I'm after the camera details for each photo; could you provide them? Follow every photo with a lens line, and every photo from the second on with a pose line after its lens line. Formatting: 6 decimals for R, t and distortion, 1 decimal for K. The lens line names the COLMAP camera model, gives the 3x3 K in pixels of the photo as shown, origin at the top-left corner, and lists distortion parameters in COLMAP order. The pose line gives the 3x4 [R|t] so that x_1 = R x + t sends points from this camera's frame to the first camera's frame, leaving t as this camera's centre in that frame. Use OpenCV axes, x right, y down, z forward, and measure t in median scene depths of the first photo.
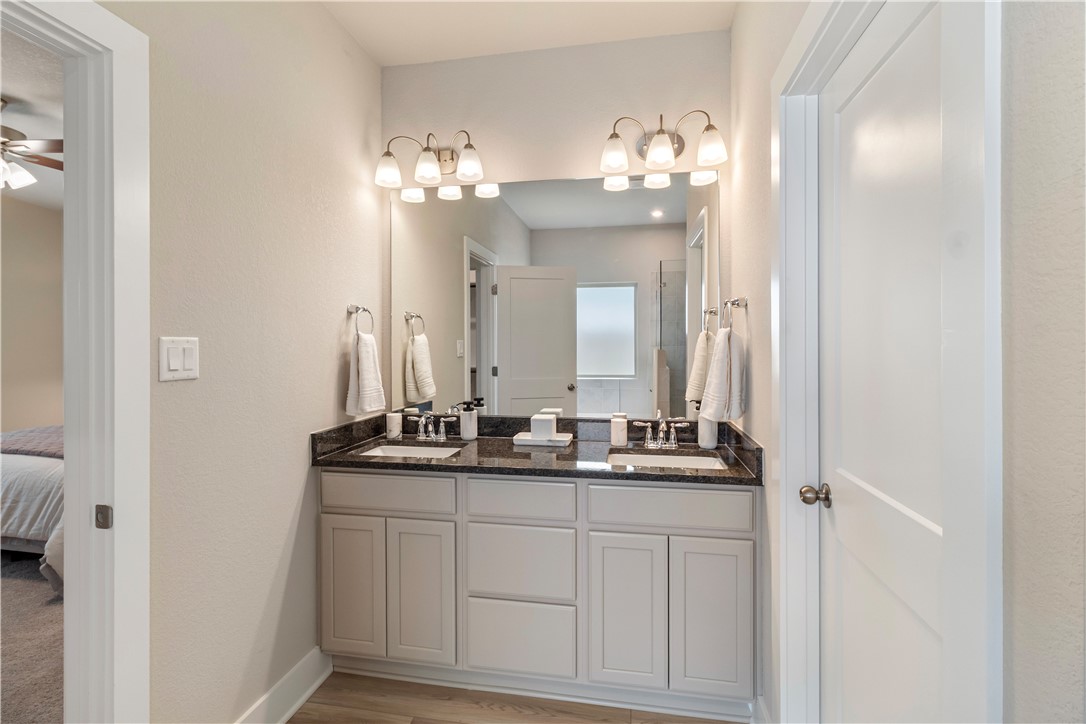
lens RADIAL K [[501.9, 0, 547.4], [0, 501.9, 353.1], [0, 0, 1]] dist [0.001233, -0.001370]
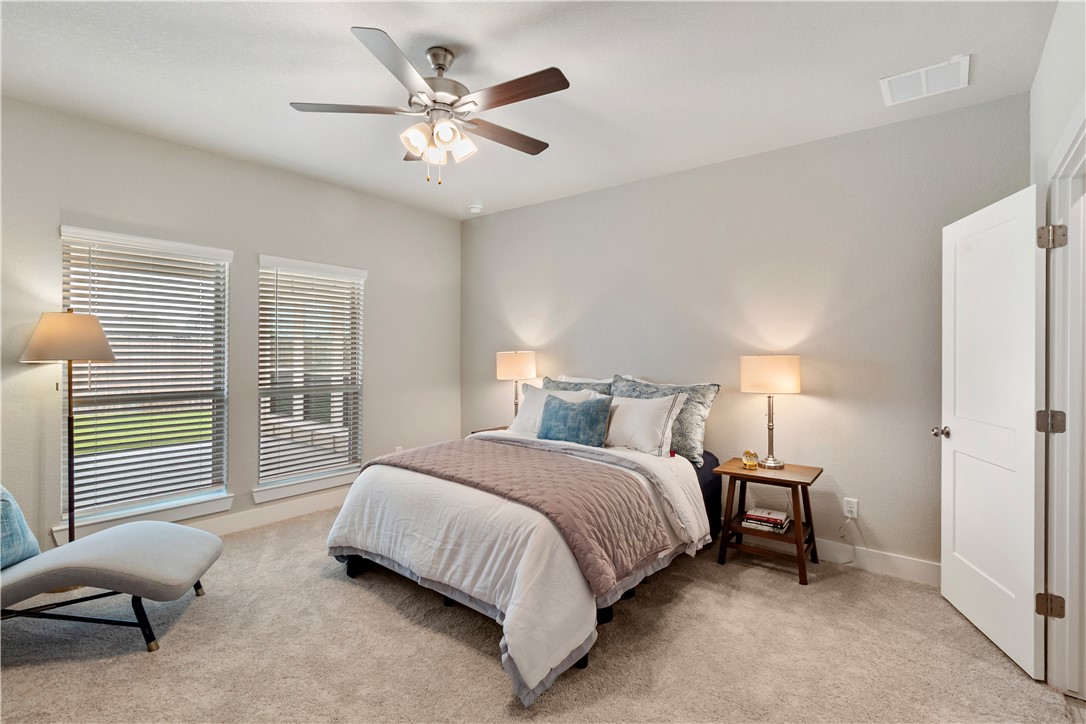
lens RADIAL K [[501.9, 0, 538.8], [0, 501.9, 358.2], [0, 0, 1]] dist [0.001233, -0.001370]
pose [[0.877390, 0.006021, -0.479740, -0.560034], [-0.006200, 0.999980, 0.001213, -0.008587], [0.479738, 0.001910, 0.877410, 0.349943]]
